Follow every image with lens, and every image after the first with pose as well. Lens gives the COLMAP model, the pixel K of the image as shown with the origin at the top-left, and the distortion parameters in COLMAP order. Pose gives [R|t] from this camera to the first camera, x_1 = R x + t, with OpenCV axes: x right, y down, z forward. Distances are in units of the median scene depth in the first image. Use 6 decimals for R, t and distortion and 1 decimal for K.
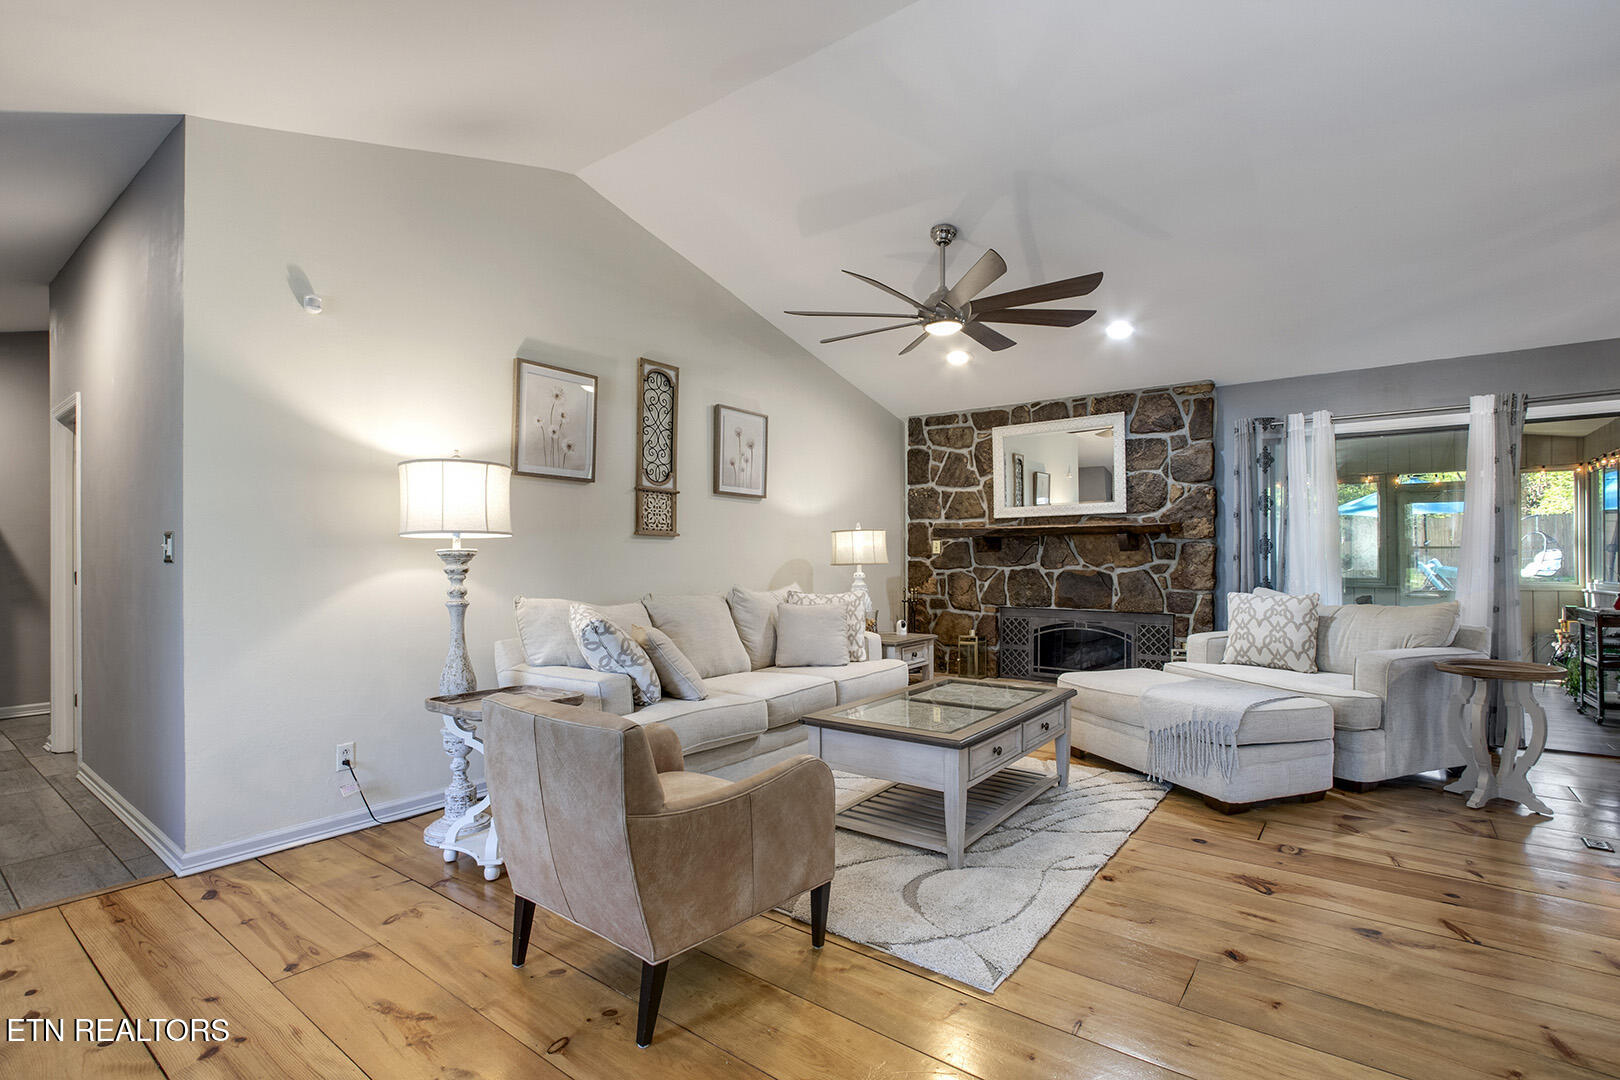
lens RADIAL K [[756.7, 0, 811.4], [0, 756.7, 549.2], [0, 0, 1]] dist [-0.018293, 0.000769]
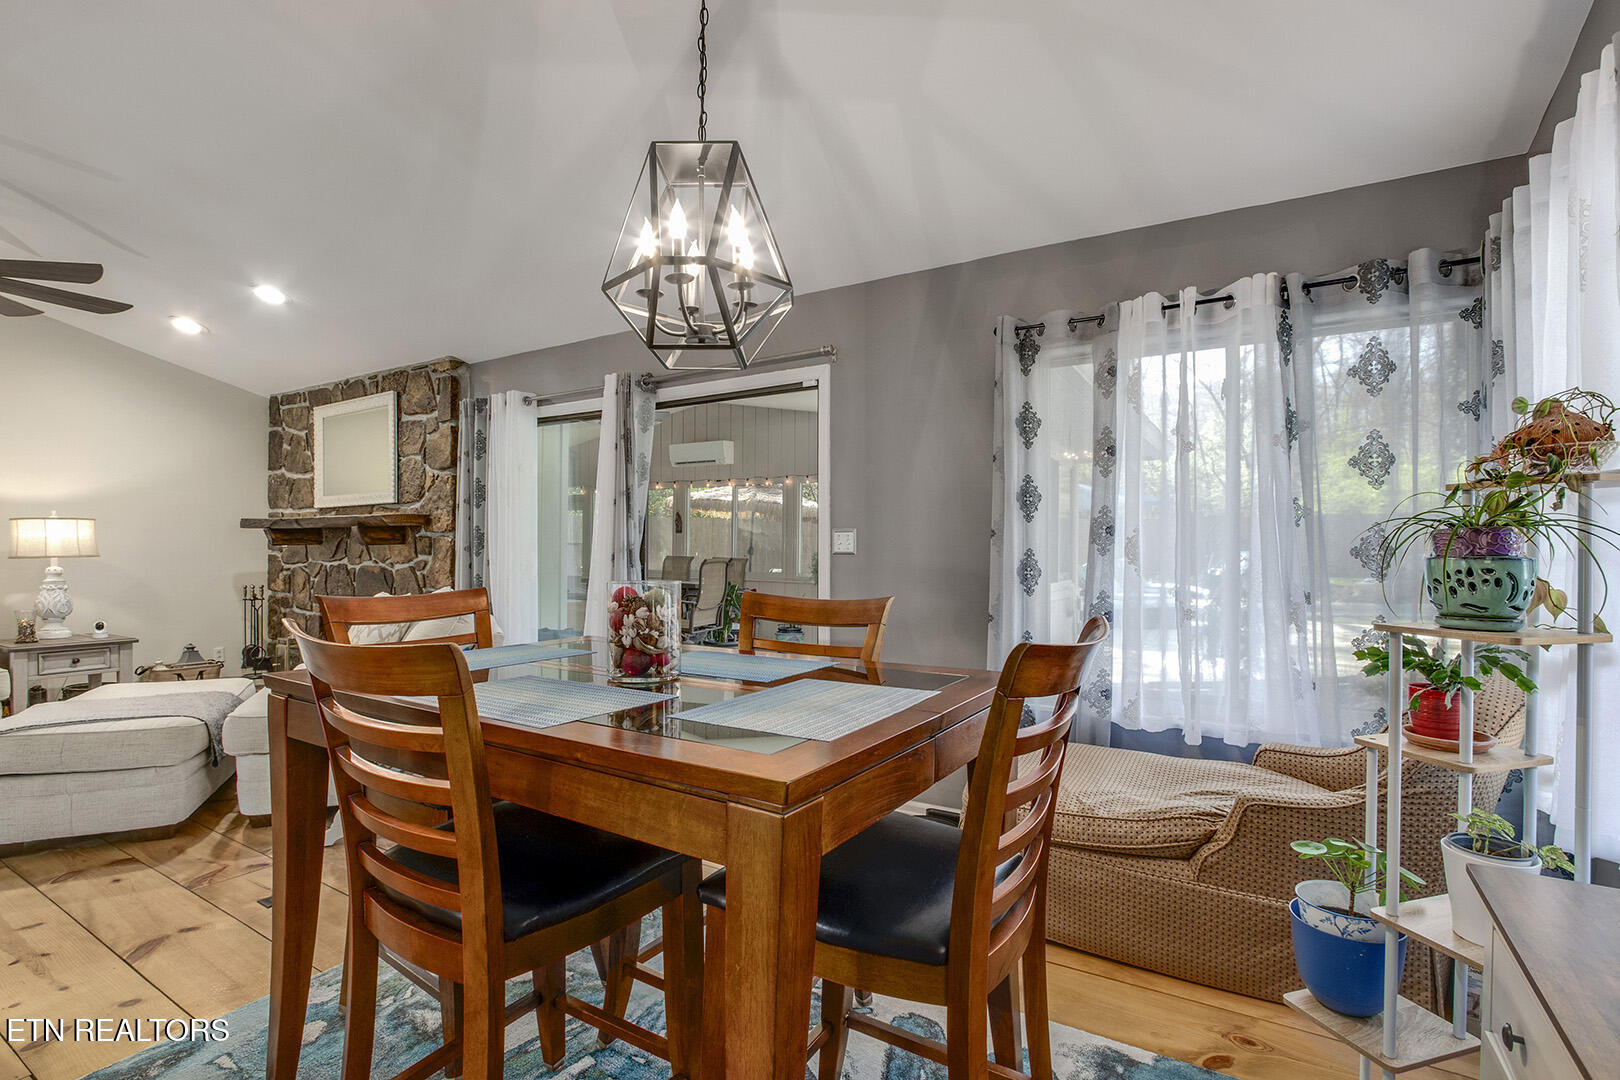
lens RADIAL K [[756.7, 0, 811.4], [0, 756.7, 549.2], [0, 0, 1]] dist [-0.018293, 0.000769]
pose [[0.994159, 0.009397, 0.107519, 0.832182], [-0.009891, 0.999943, 0.004061, -0.001396], [-0.107475, -0.005101, 0.994195, 0.054479]]
